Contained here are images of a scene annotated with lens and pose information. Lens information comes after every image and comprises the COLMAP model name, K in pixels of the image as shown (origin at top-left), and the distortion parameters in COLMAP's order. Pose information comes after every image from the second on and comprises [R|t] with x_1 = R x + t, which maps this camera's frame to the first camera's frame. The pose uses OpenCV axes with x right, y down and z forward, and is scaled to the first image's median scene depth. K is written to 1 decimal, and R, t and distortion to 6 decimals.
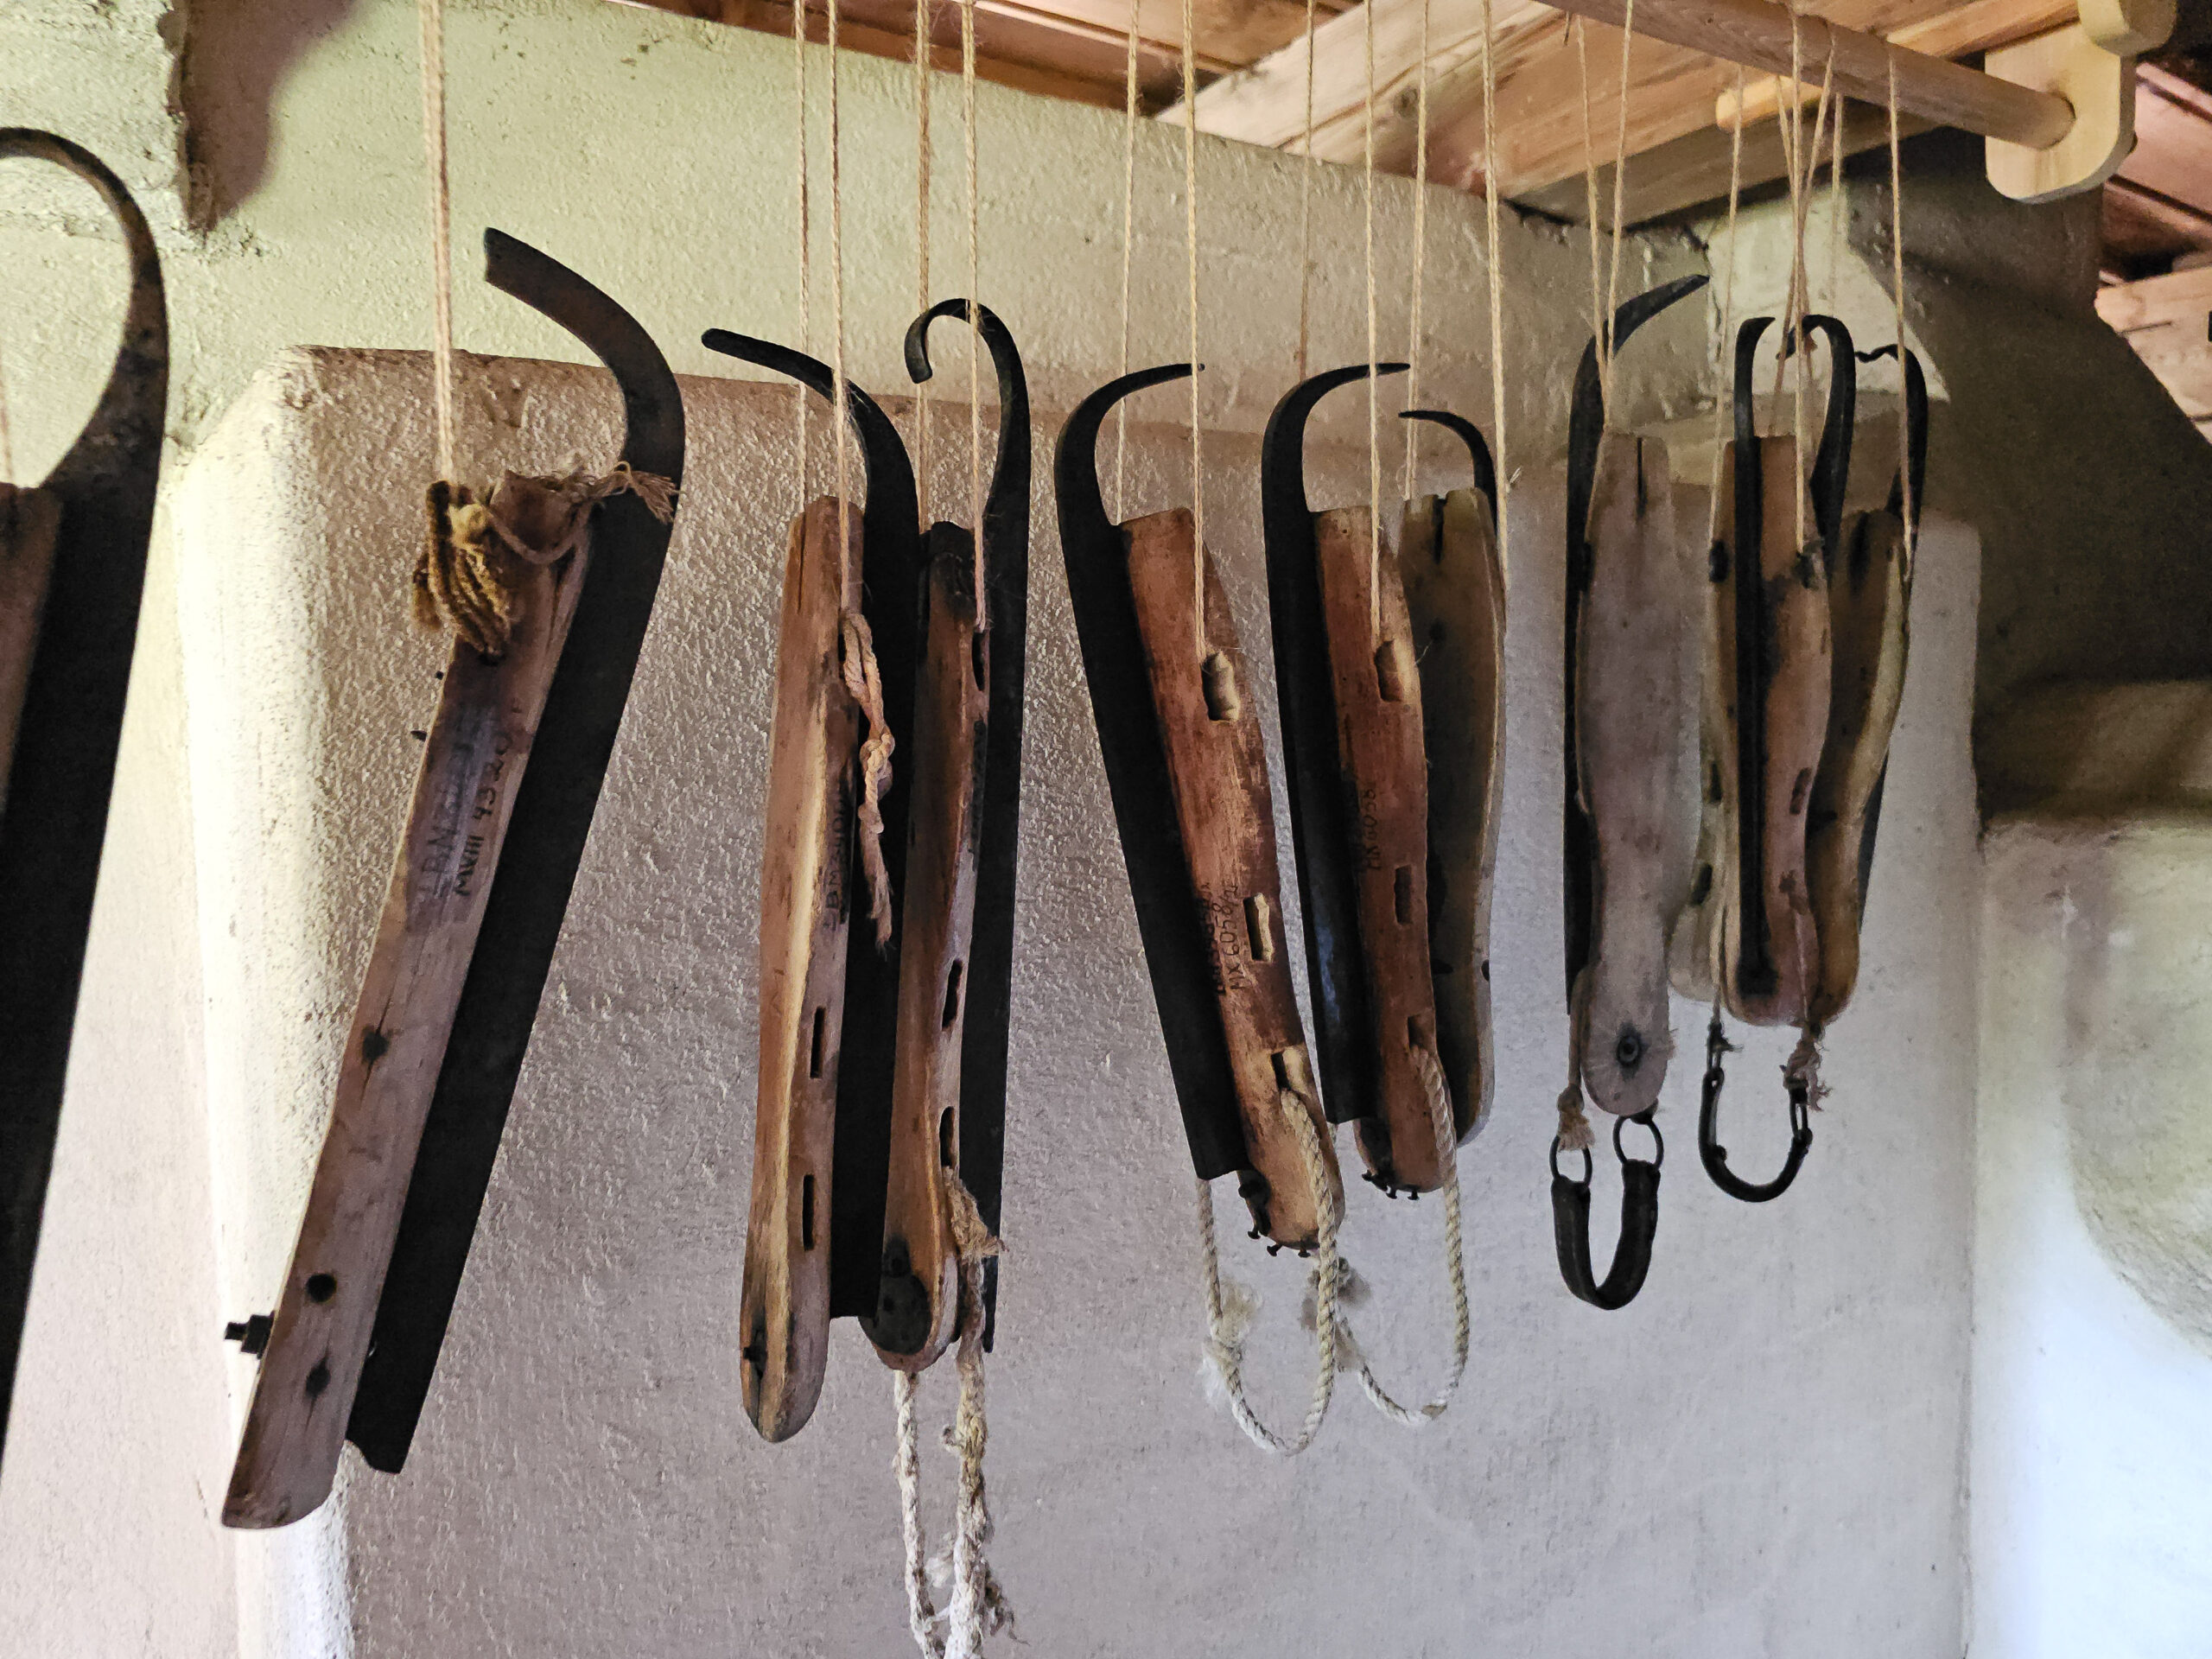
lens RADIAL K [[1561.0, 0, 1106.5], [0, 1561.0, 832.3], [0, 0, 1]] dist [0.004409, 0.003523]
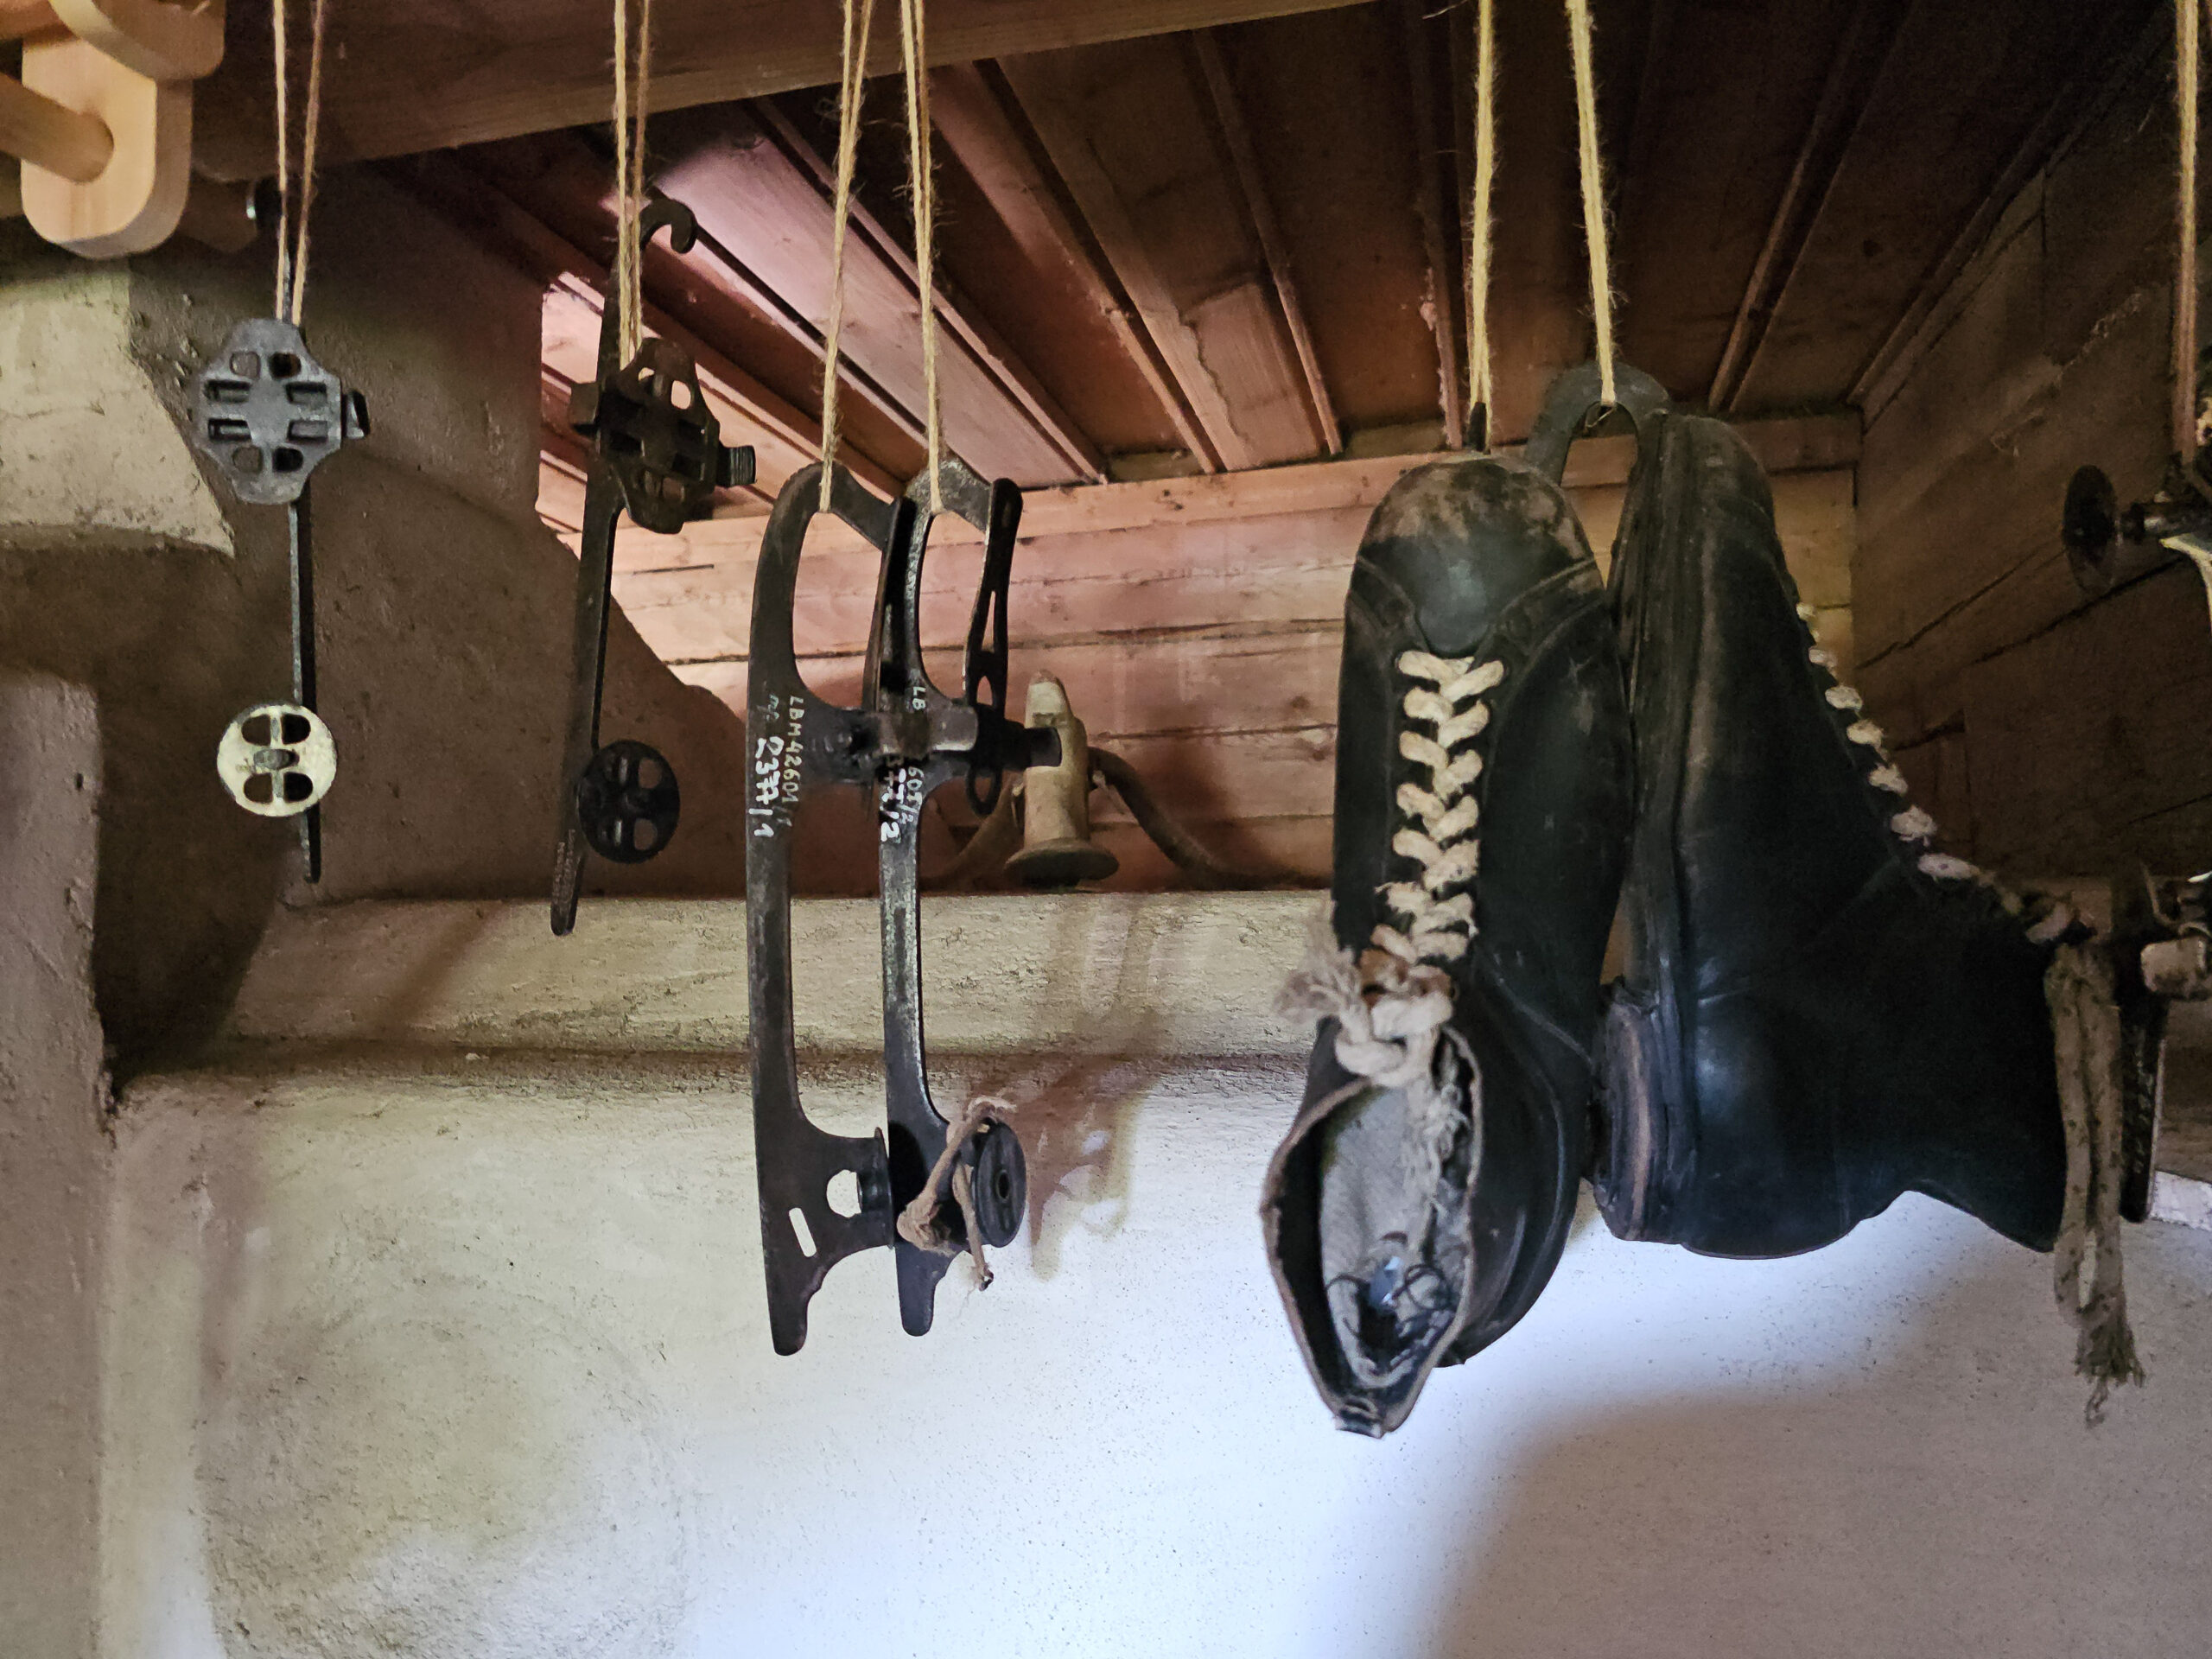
lens RADIAL K [[1561.0, 0, 1104.3], [0, 1561.0, 829.4], [0, 0, 1]] dist [0.004409, 0.003523]
pose [[0.752848, 0.036623, 0.657175, 0.441471], [0.057569, 0.990960, -0.121174, -0.012445], [-0.655672, 0.129059, 0.743934, 0.148529]]
